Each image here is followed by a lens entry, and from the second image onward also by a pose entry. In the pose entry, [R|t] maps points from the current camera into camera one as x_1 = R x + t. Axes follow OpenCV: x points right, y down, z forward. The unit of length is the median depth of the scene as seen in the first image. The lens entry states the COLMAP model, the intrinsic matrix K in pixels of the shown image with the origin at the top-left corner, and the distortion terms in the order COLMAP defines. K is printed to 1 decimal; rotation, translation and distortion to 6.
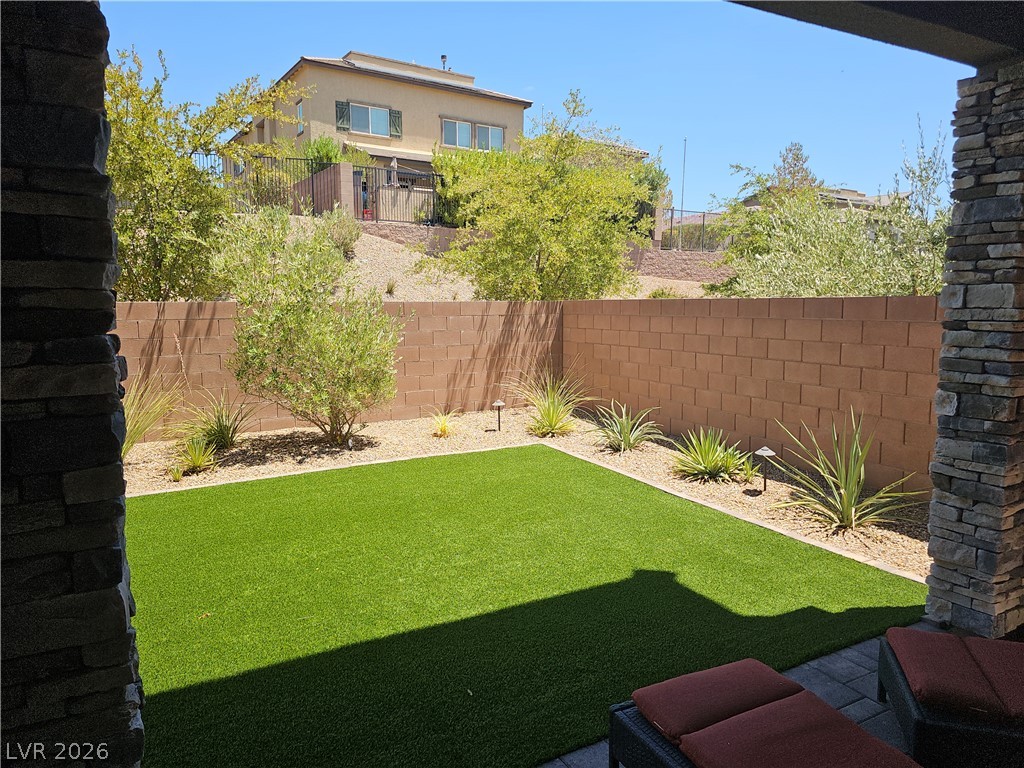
lens RADIAL K [[685.7, 0, 517.7], [0, 685.7, 367.9], [0, 0, 1]] dist [0.071344, -0.065210]
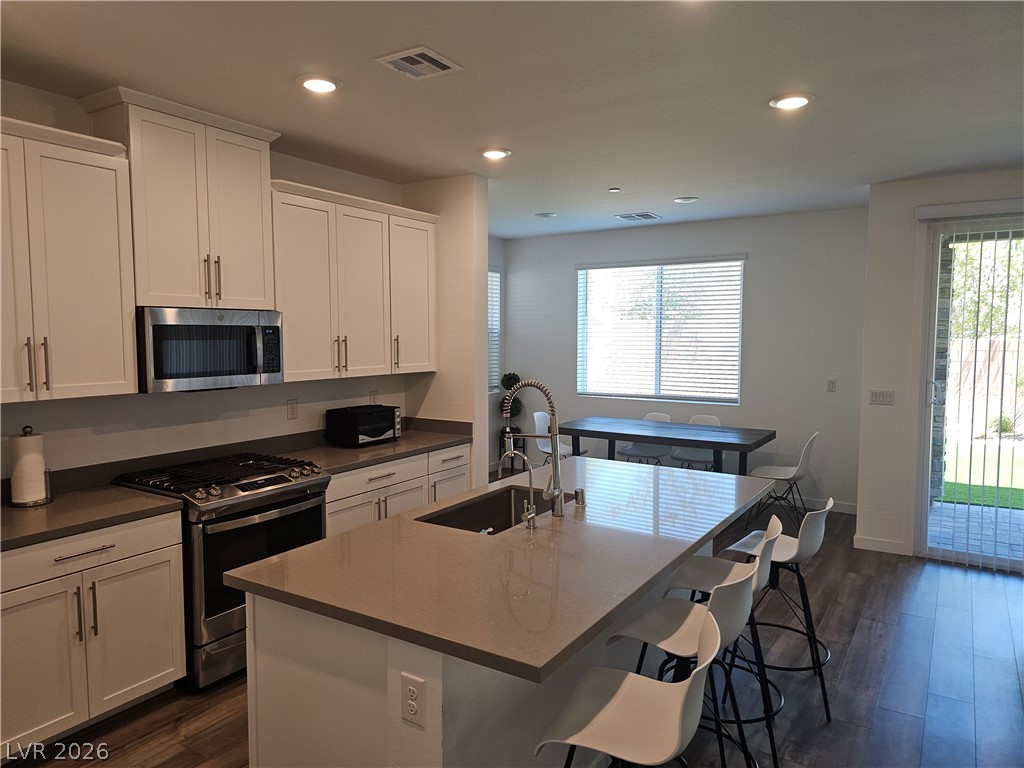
lens RADIAL K [[685.7, 0, 512.5], [0, 685.7, 383.5], [0, 0, 1]] dist [0.071344, -0.065210]
pose [[0.477837, 0.072199, -0.875476, 0.440772], [-0.089847, 0.995407, 0.033051, 0.054185], [0.873842, 0.062866, 0.482129, -0.785307]]
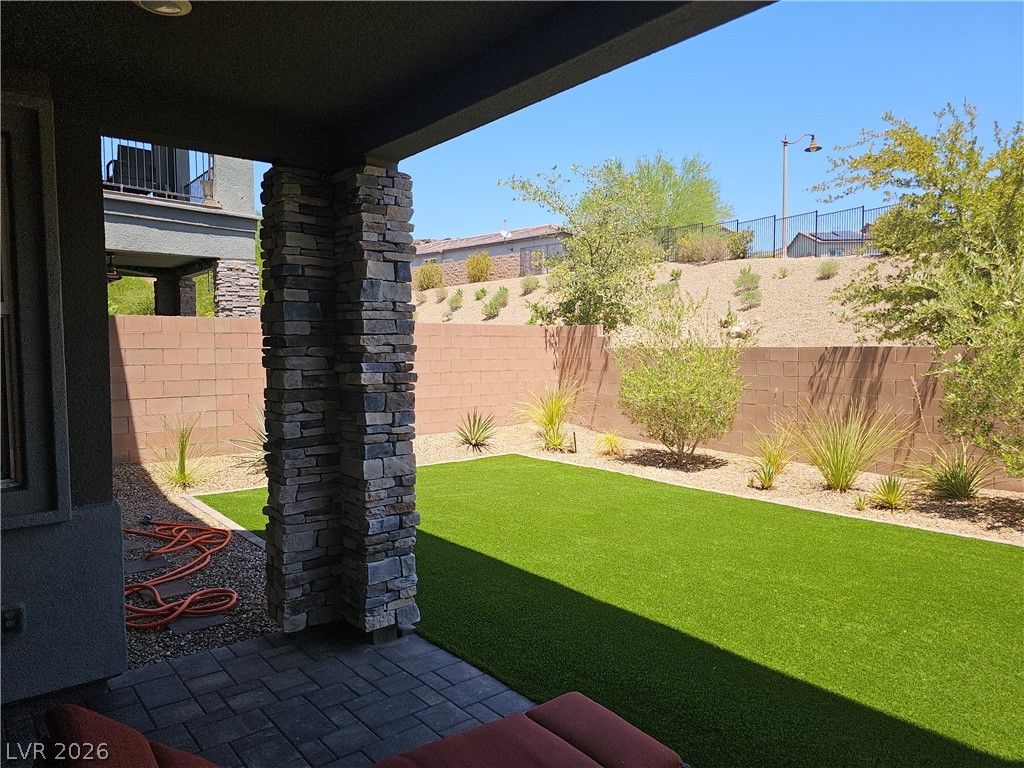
lens RADIAL K [[685.7, 0, 513.9], [0, 685.7, 379.1], [0, 0, 1]] dist [0.071344, -0.065210]
pose [[0.190706, 0.050991, -0.980322, 0.402931], [-0.092122, 0.995172, 0.033842, -0.024568], [0.977315, 0.083855, 0.194483, 0.206025]]
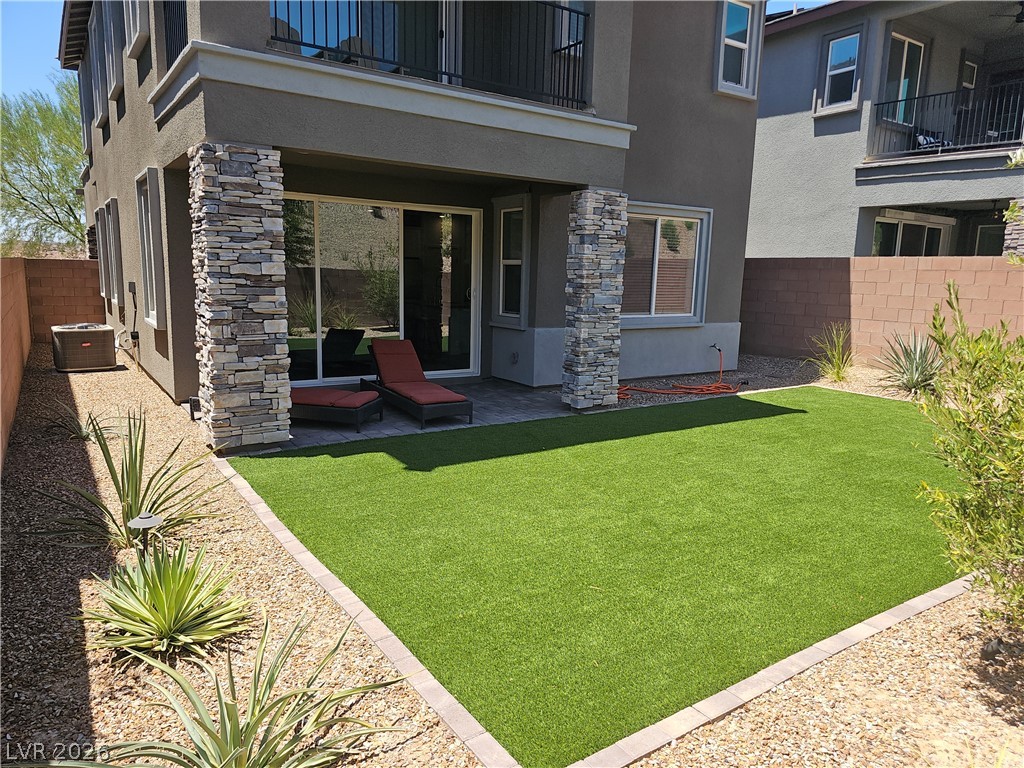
lens RADIAL K [[685.7, 0, 514.1], [0, 685.7, 389.0], [0, 0, 1]] dist [0.071344, -0.065210]
pose [[-0.995644, -0.005056, -0.093104, 0.075840], [-0.029301, 0.964911, 0.260938, -0.132345], [0.088517, 0.262529, -0.960856, 1.319542]]
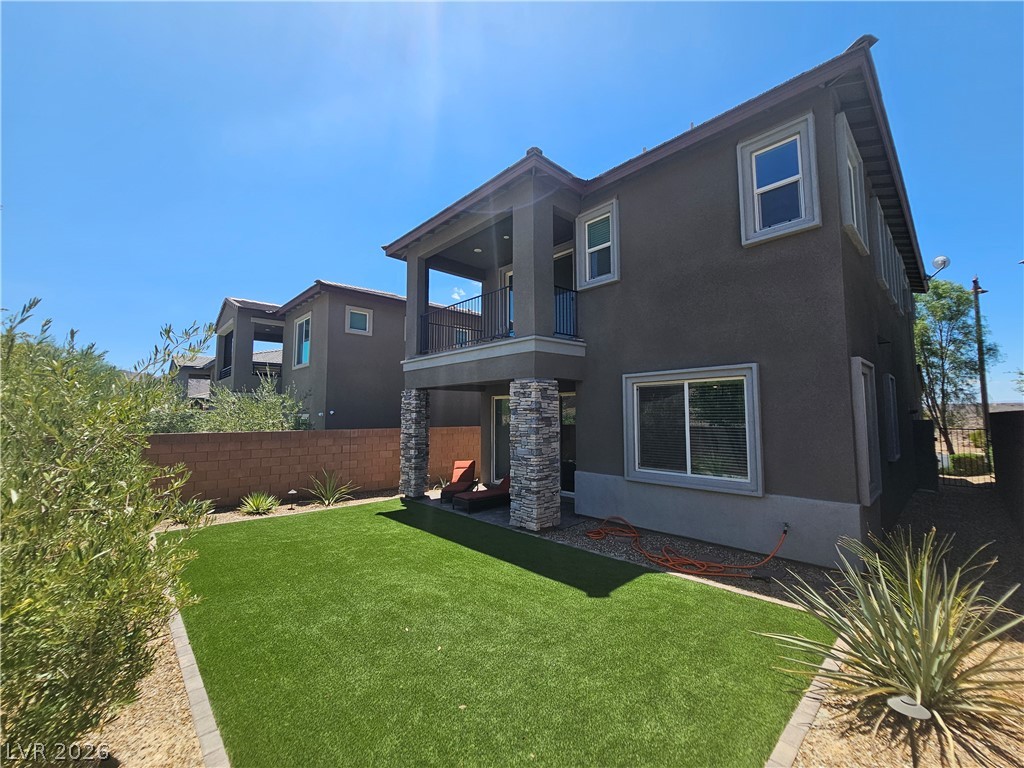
lens RADIAL K [[419.6, 0, 508.6], [0, 419.6, 391.5], [0, 0, 1]] dist [-0.000655, 0.000365]
pose [[-0.243074, 0.064163, 0.967883, -1.140862], [0.096087, 0.994495, -0.041796, -0.088025], [-0.965237, 0.082842, -0.247901, 0.482639]]
